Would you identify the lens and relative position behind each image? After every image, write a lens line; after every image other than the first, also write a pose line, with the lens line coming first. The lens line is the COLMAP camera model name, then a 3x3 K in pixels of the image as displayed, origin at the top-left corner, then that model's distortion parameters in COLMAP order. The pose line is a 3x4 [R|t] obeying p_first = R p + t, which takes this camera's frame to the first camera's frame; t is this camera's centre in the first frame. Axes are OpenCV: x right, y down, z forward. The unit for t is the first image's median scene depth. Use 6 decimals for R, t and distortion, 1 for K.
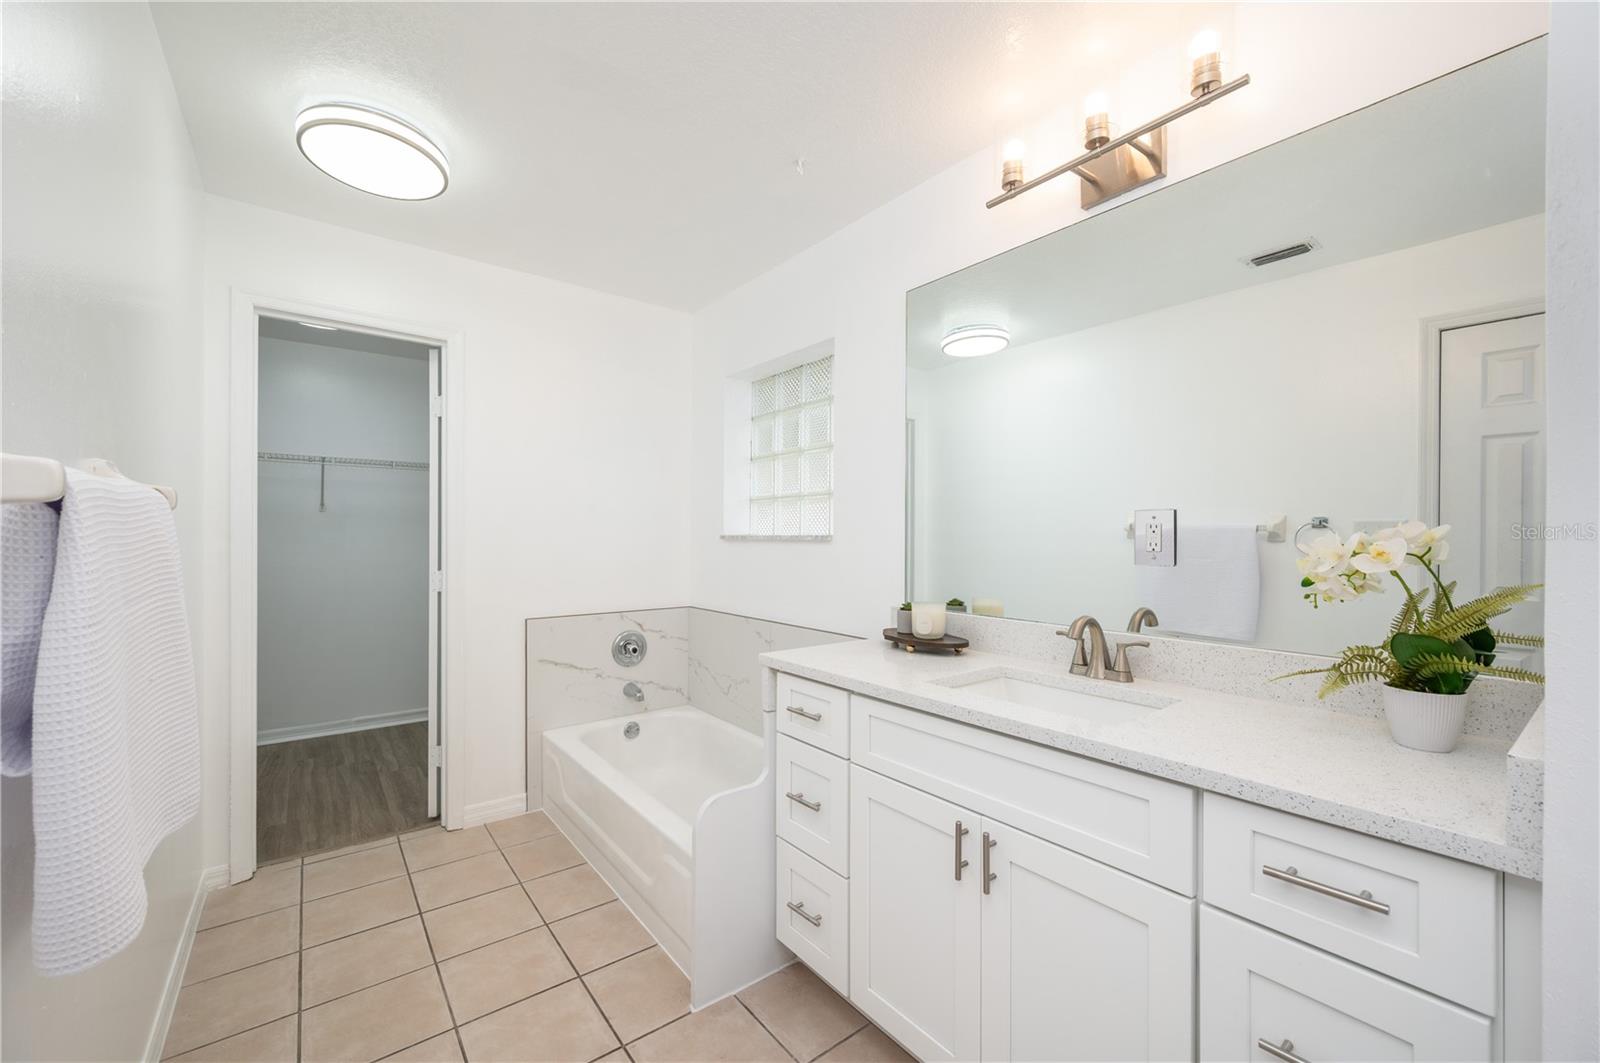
lens RADIAL K [[638.0, 0, 802.1], [0, 638.0, 534.6], [0, 0, 1]] dist [0.000368, -0.000300]
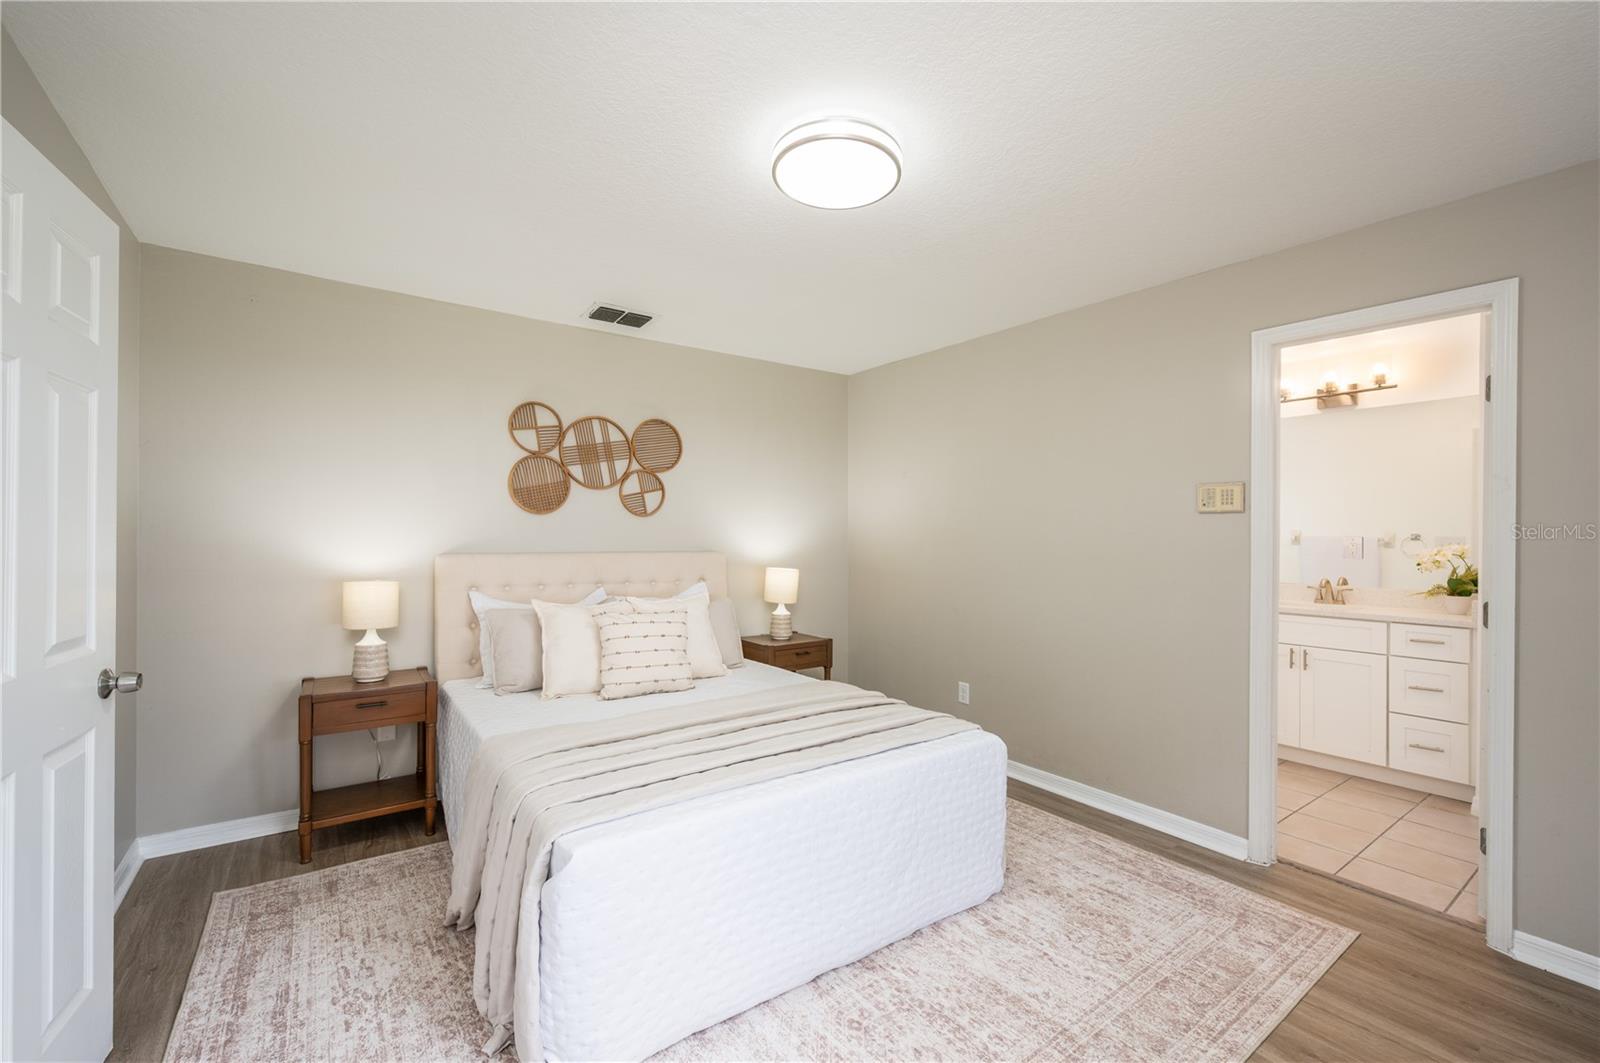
lens RADIAL K [[687.1, 0, 795.9], [0, 687.1, 539.6], [0, 0, 1]] dist [0.012128, 0.000138]
pose [[0.999499, -0.004279, -0.031348, -1.654230], [0.004467, 0.999972, 0.005936, -0.057990], [0.031322, -0.006073, 0.999491, -1.910934]]
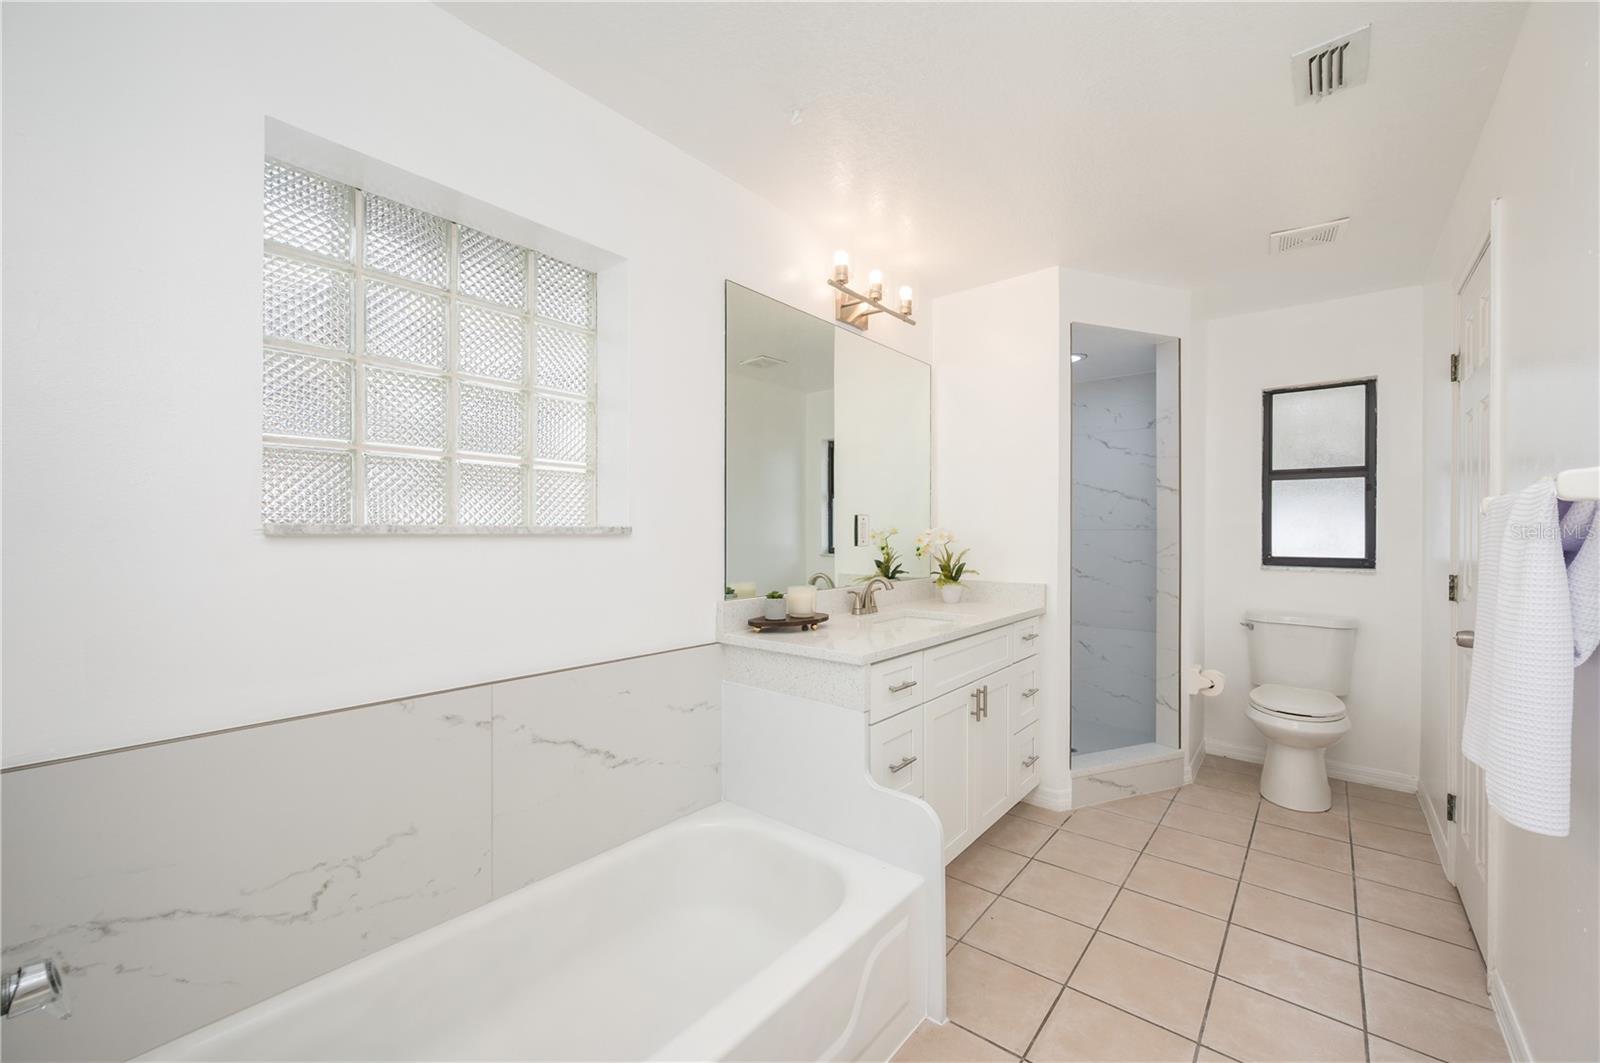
lens RADIAL K [[638.0, 0, 799.3], [0, 638.0, 532.5], [0, 0, 1]] dist [0.000368, -0.000300]
pose [[-0.212955, -0.003828, 0.977054, -1.204589], [-0.005696, 0.999980, 0.002677, 0.007170], [-0.977045, -0.004996, -0.212973, 1.617128]]
